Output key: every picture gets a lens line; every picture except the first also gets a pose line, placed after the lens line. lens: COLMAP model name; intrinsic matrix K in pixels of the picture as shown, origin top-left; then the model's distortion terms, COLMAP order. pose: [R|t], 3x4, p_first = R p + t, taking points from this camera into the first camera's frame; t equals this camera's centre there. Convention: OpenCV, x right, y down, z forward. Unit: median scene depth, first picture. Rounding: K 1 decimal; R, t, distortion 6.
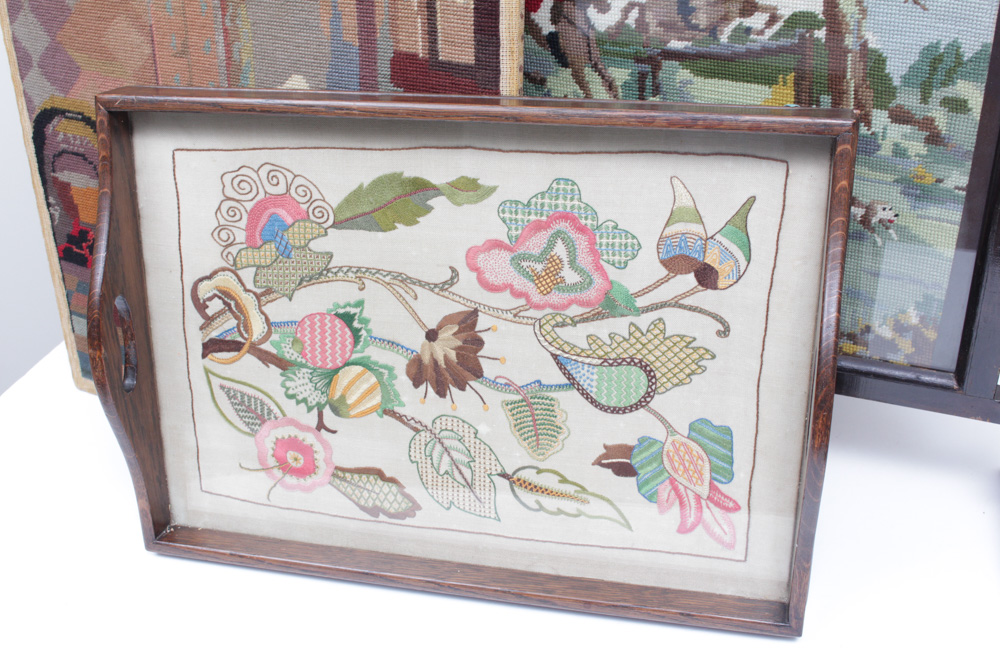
lens RADIAL K [[1174.7, 0, 501.6], [0, 1174.7, 332.9], [0, 0, 1]] dist [-0.053757, 0.000000]
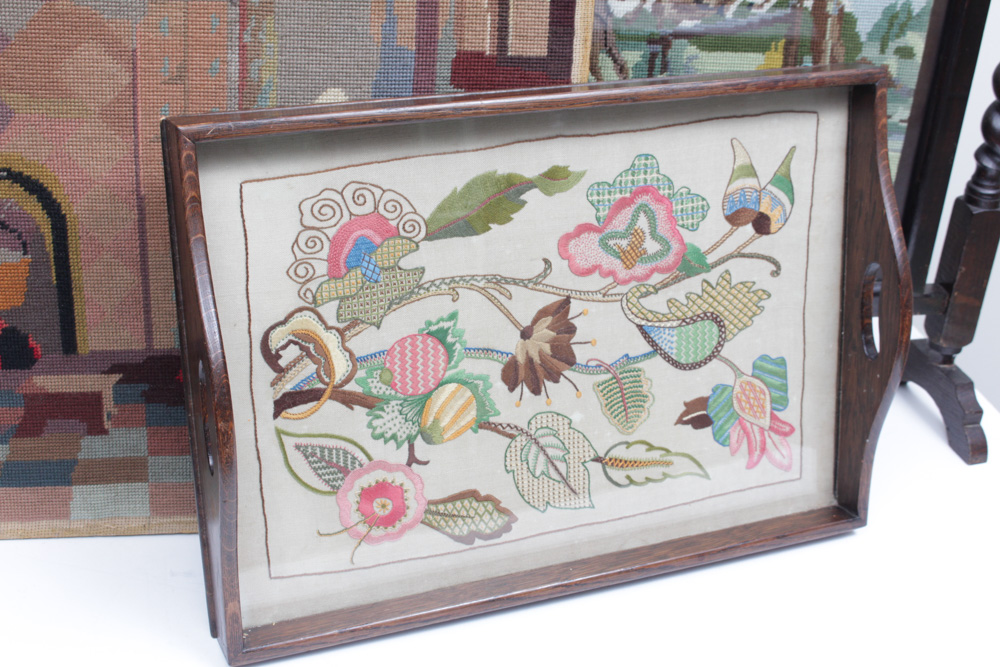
lens RADIAL K [[1431.1, 0, 500.3], [0, 1431.1, 332.4], [0, 0, 1]] dist [-0.032893, 0.000000]
pose [[0.807266, -0.187218, 0.559706, -0.758213], [0.224199, 0.974540, 0.002615, -0.006464], [-0.545946, 0.123375, 0.828687, 0.018155]]
